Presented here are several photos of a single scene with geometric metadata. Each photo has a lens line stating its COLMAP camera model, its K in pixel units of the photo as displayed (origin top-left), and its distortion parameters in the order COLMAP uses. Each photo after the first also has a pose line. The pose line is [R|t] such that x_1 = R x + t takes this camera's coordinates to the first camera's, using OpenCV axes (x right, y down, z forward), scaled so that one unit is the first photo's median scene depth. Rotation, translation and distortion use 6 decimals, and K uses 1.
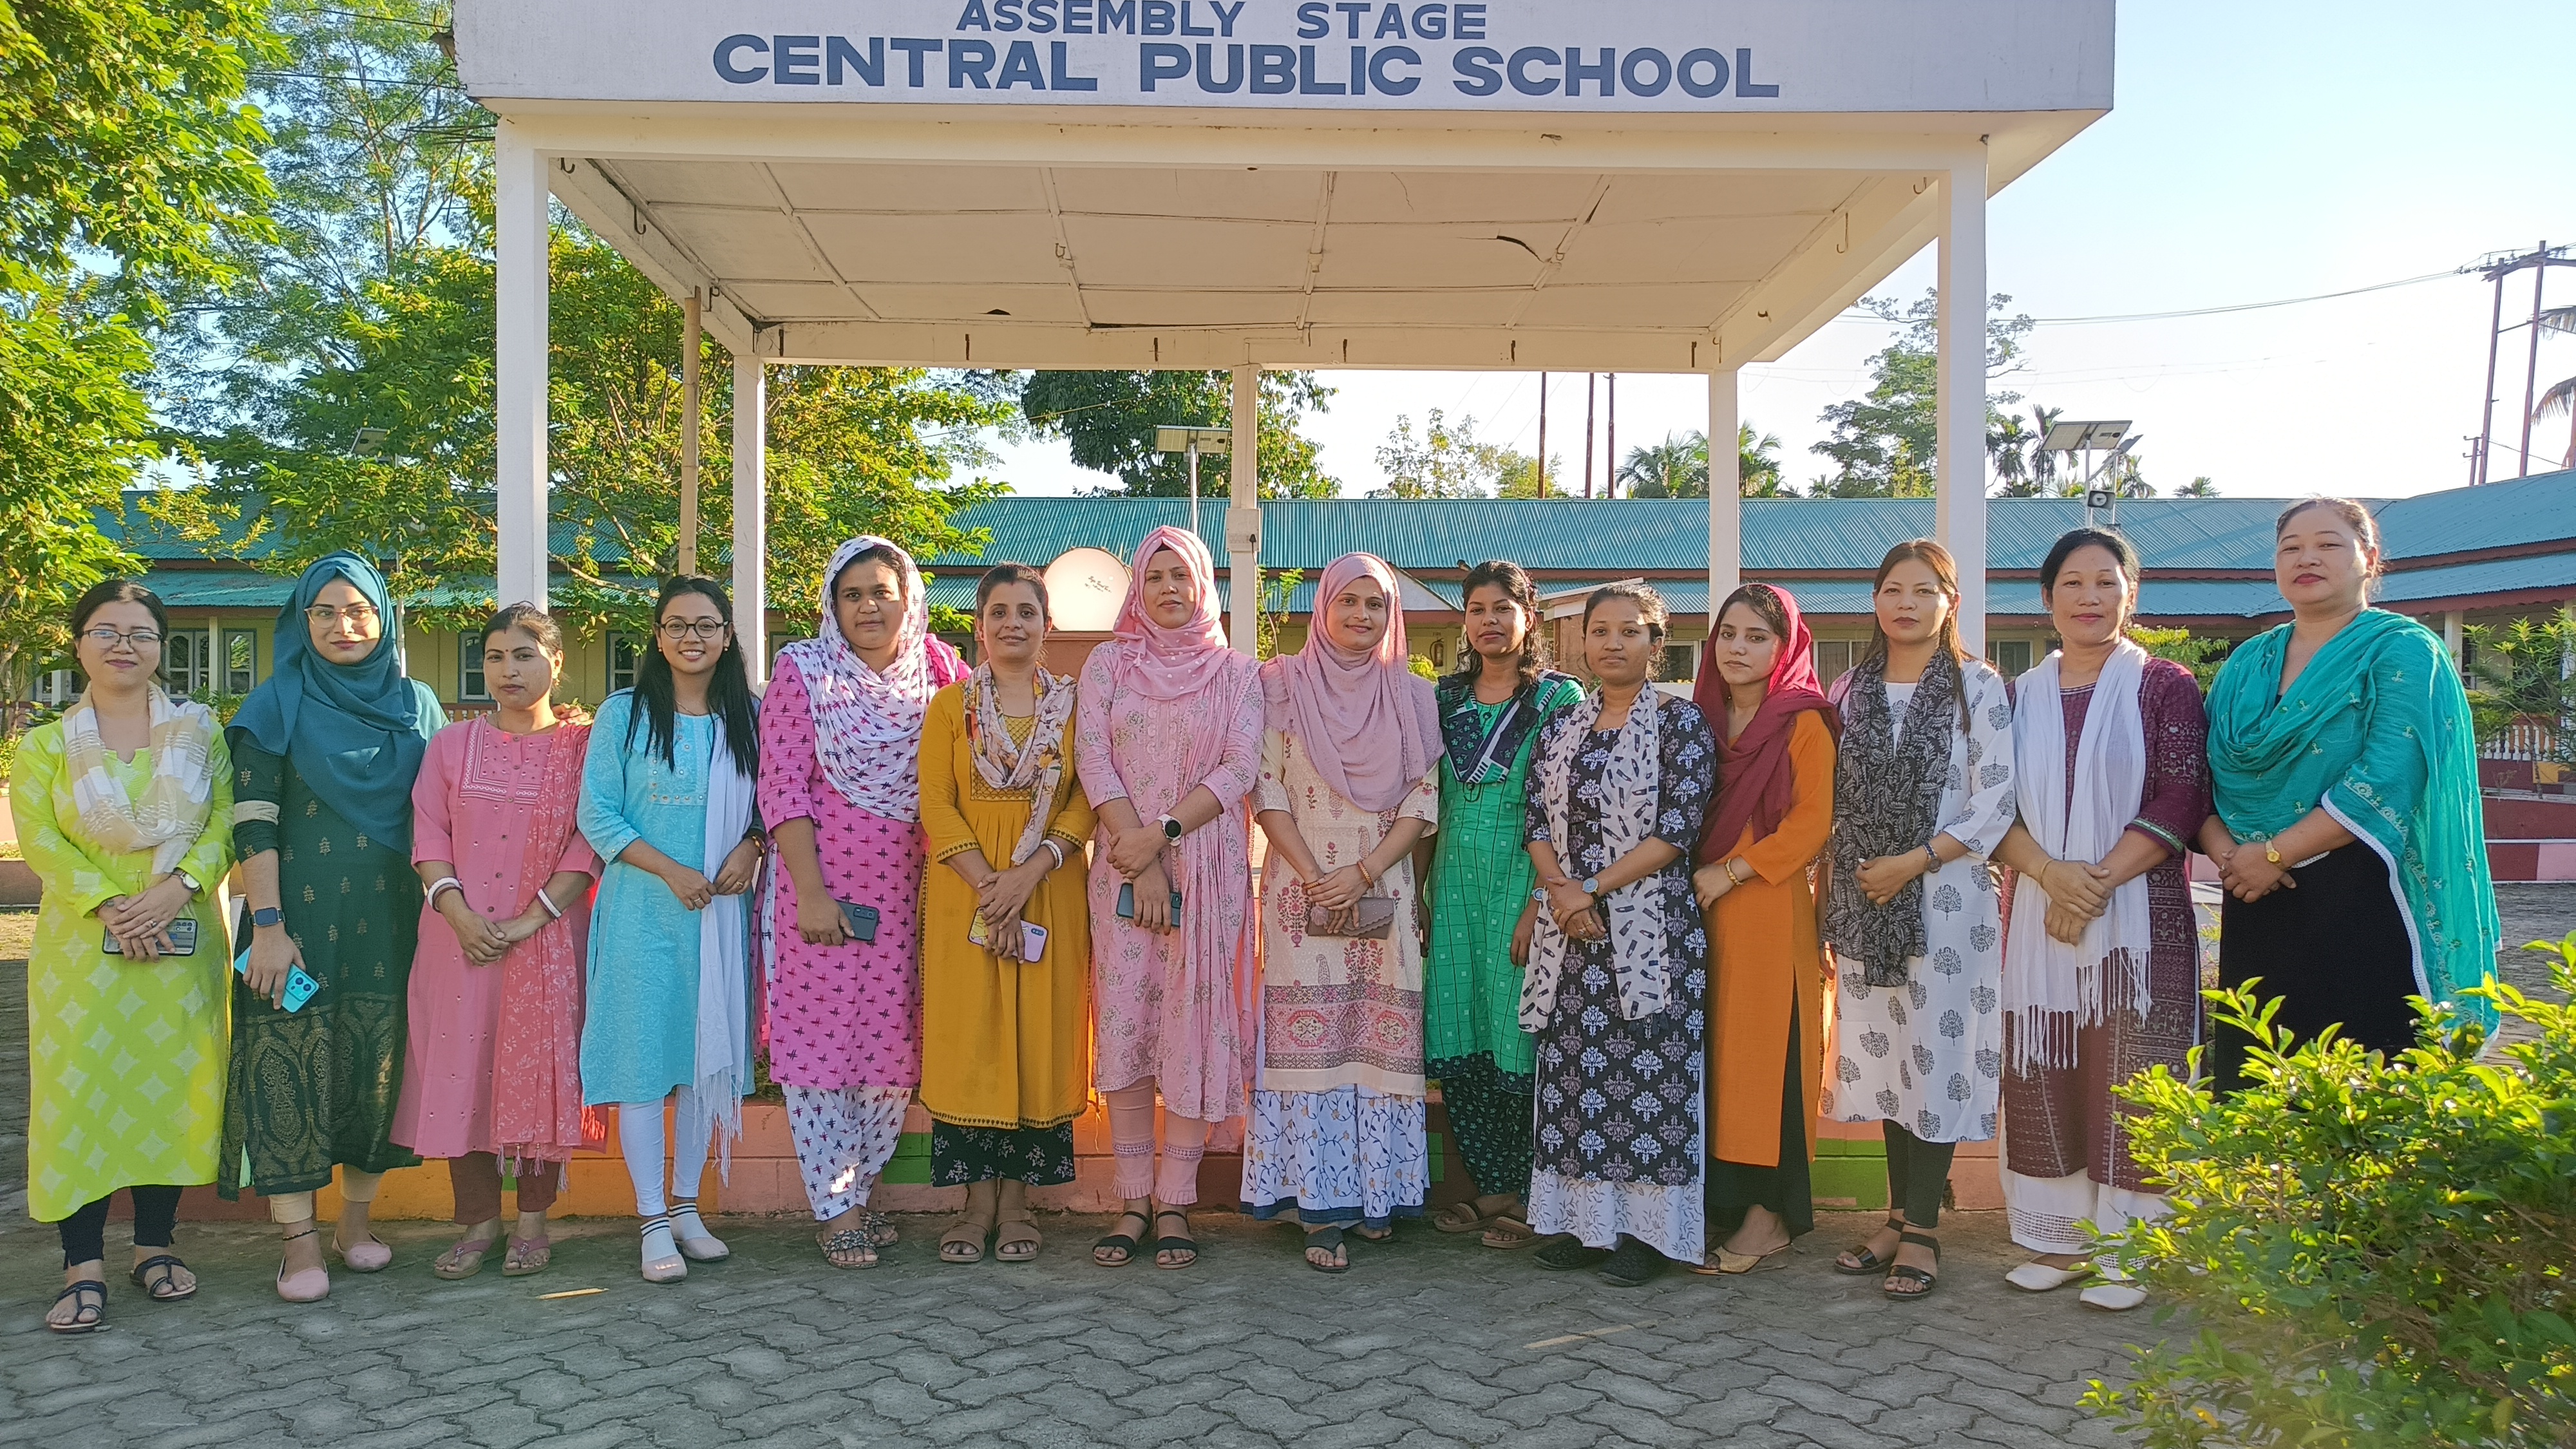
lens RADIAL K [[1969.1, 0, 1295.0], [0, 1969.1, 723.2], [0, 0, 1]] dist [0.054142, -0.033112]
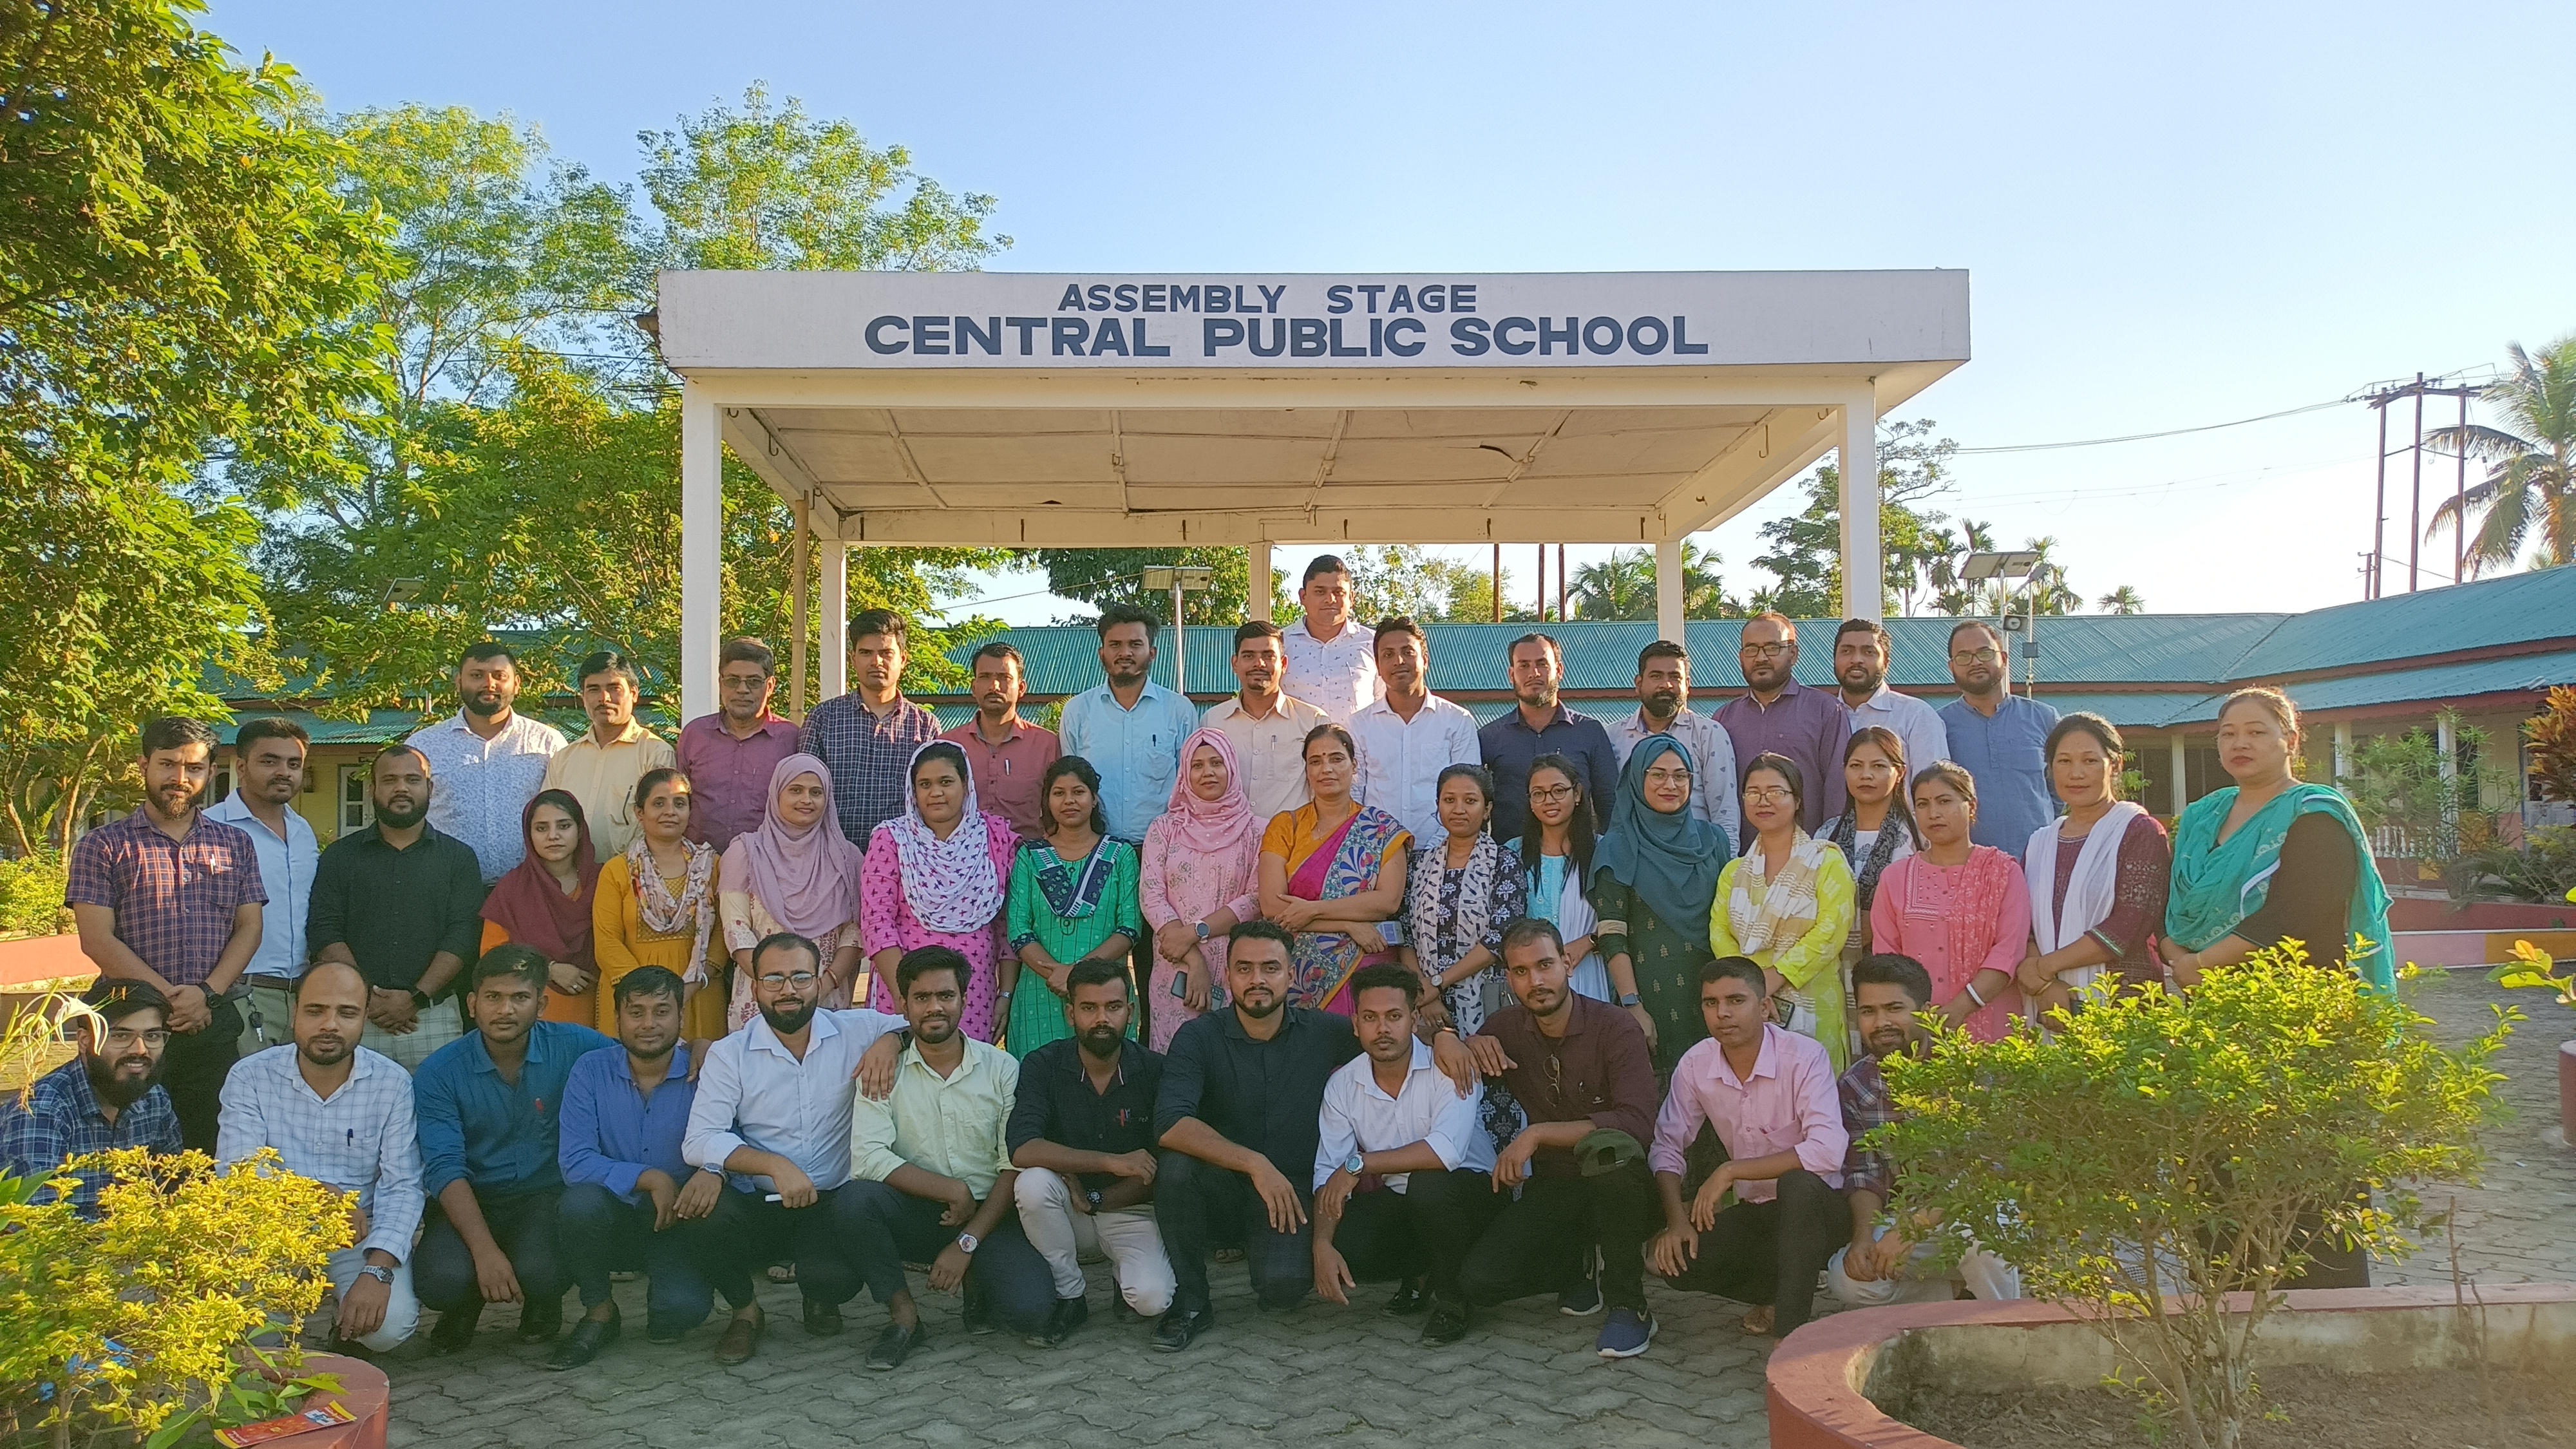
lens RADIAL K [[1979.1, 0, 1288.0], [0, 1979.1, 724.5], [0, 0, 1]] dist [0.050600, -0.041730]
pose [[0.999642, -0.014384, 0.022576, -0.055642], [0.015597, 0.998392, -0.054497, -0.014877], [-0.021756, 0.054829, 0.998259, -0.245158]]
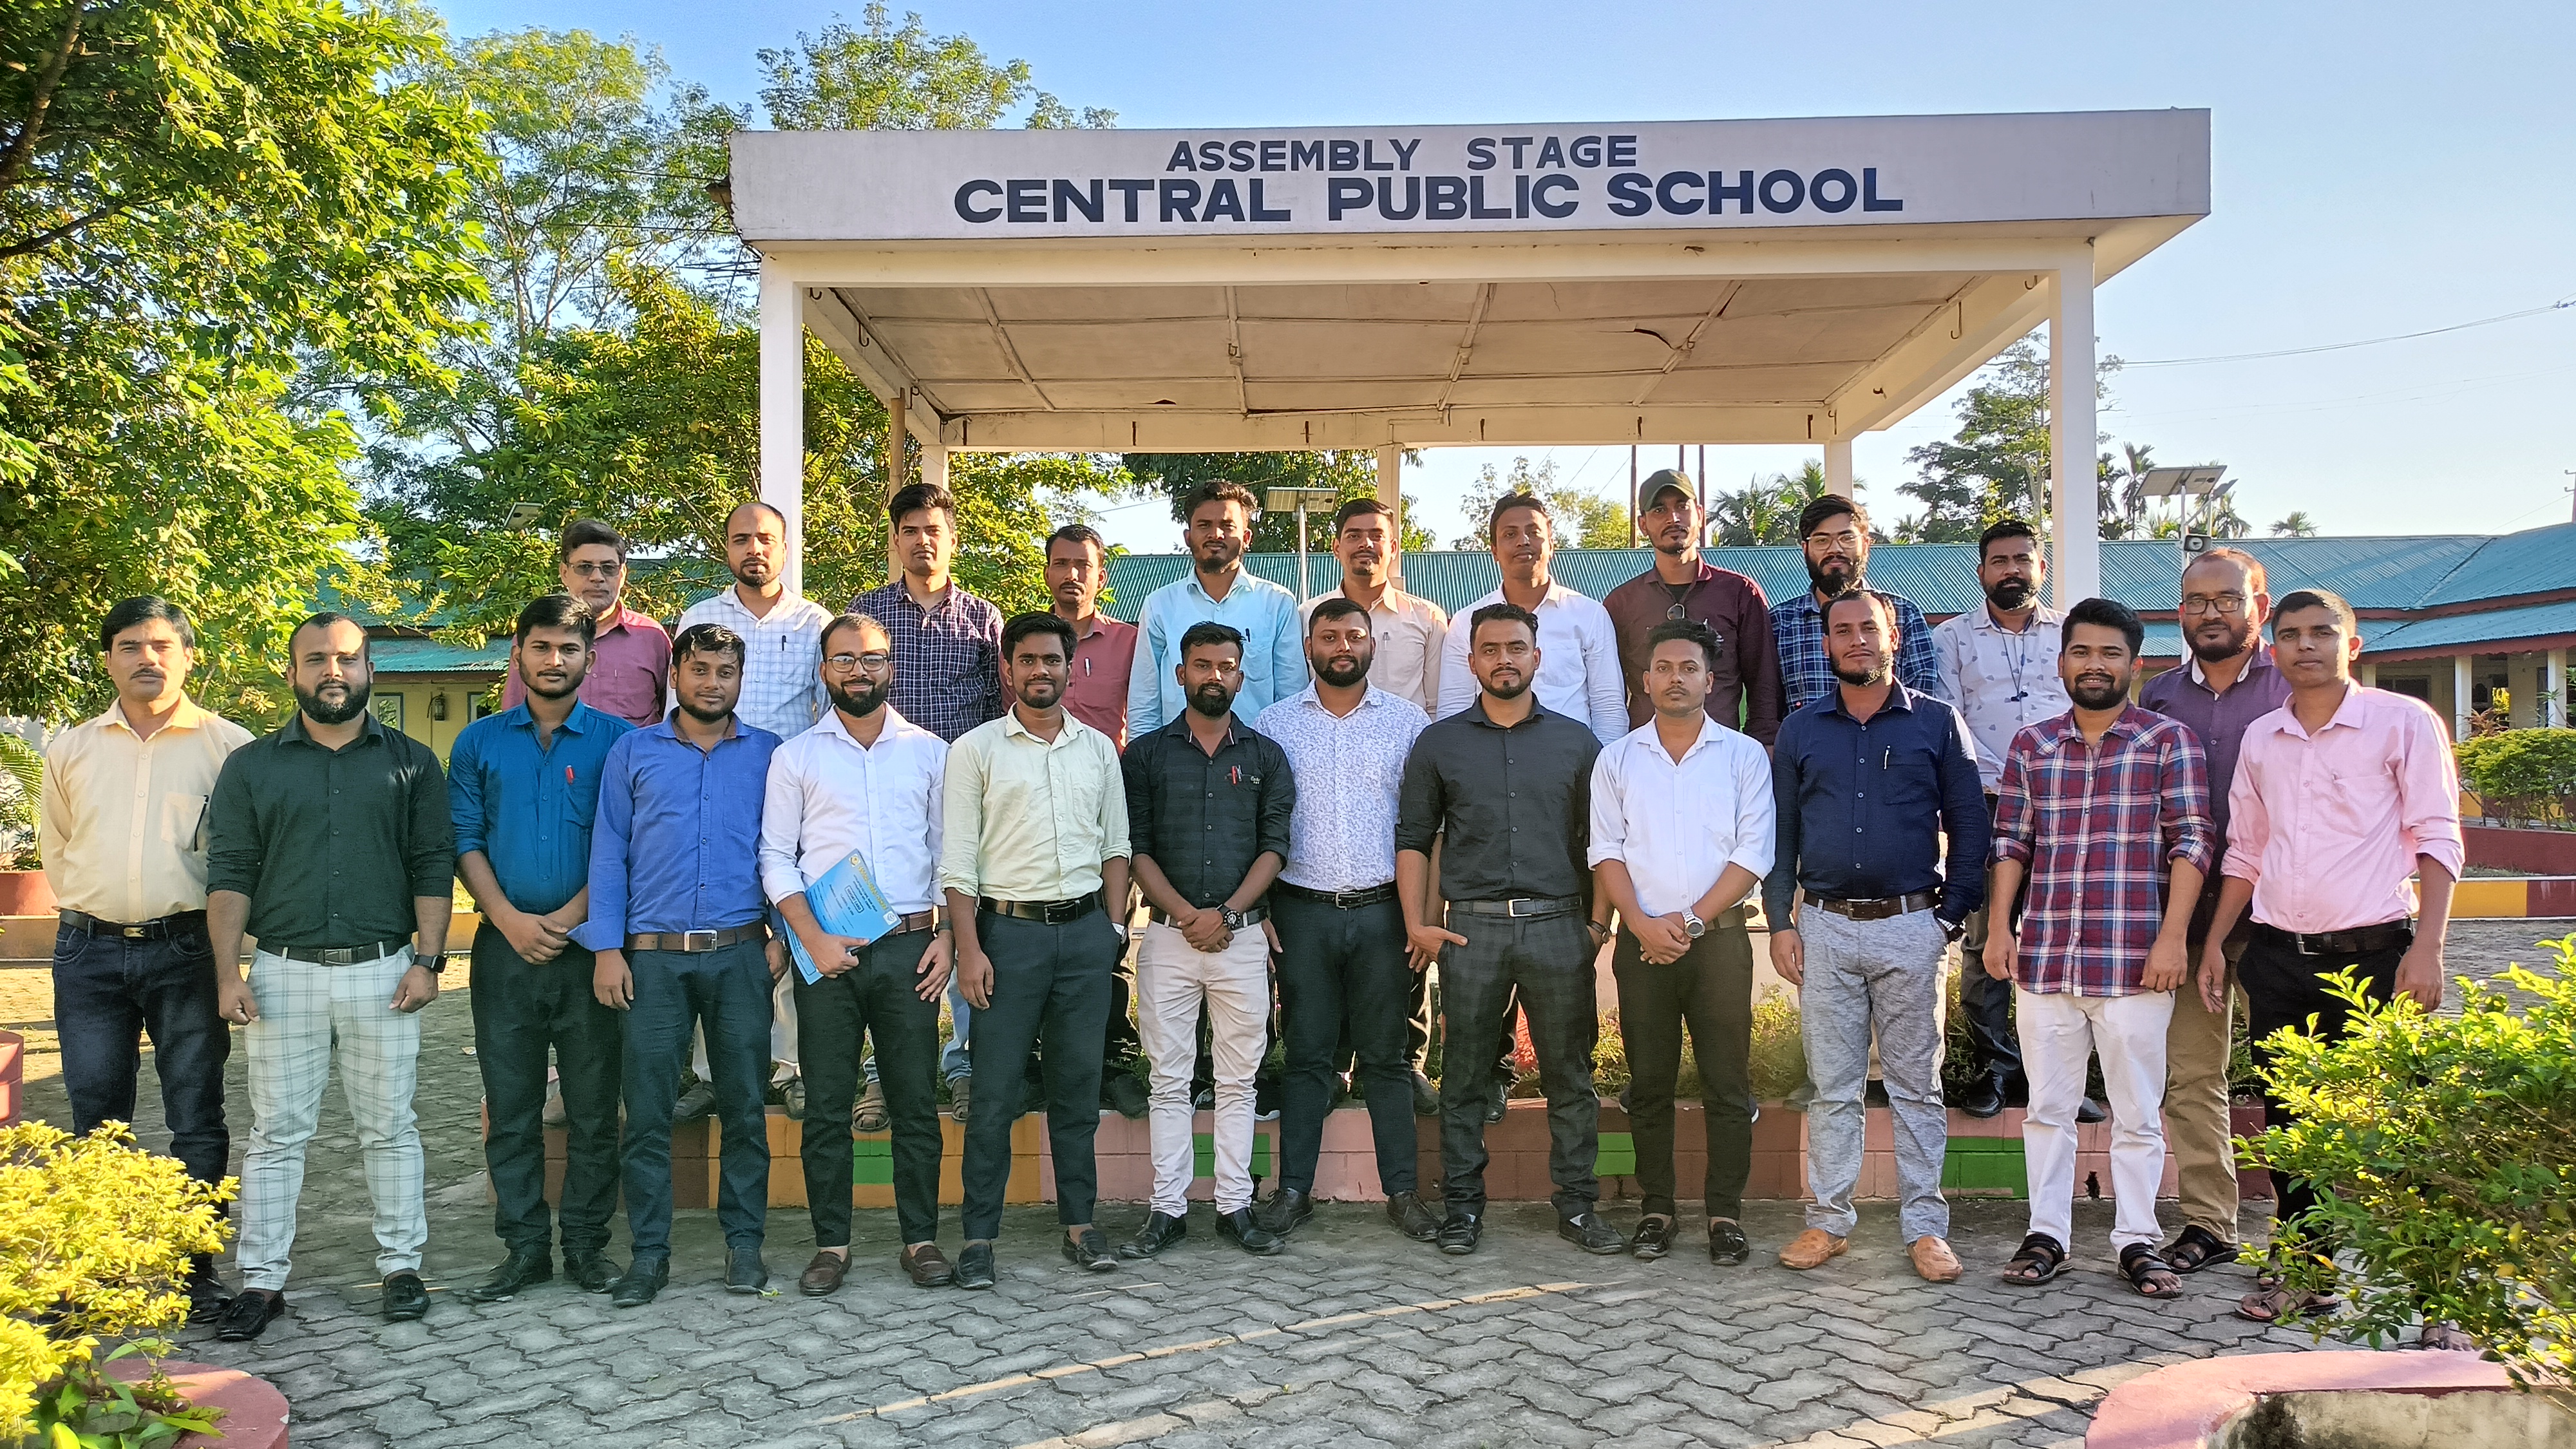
lens RADIAL K [[1979.1, 0, 1288.0], [0, 1979.1, 724.5], [0, 0, 1]] dist [0.050600, -0.041730]
pose [[0.999064, -0.011845, -0.041598, -0.056731], [0.010897, 0.999677, -0.022950, -0.006530], [0.041856, 0.022475, 0.998871, -0.121234]]
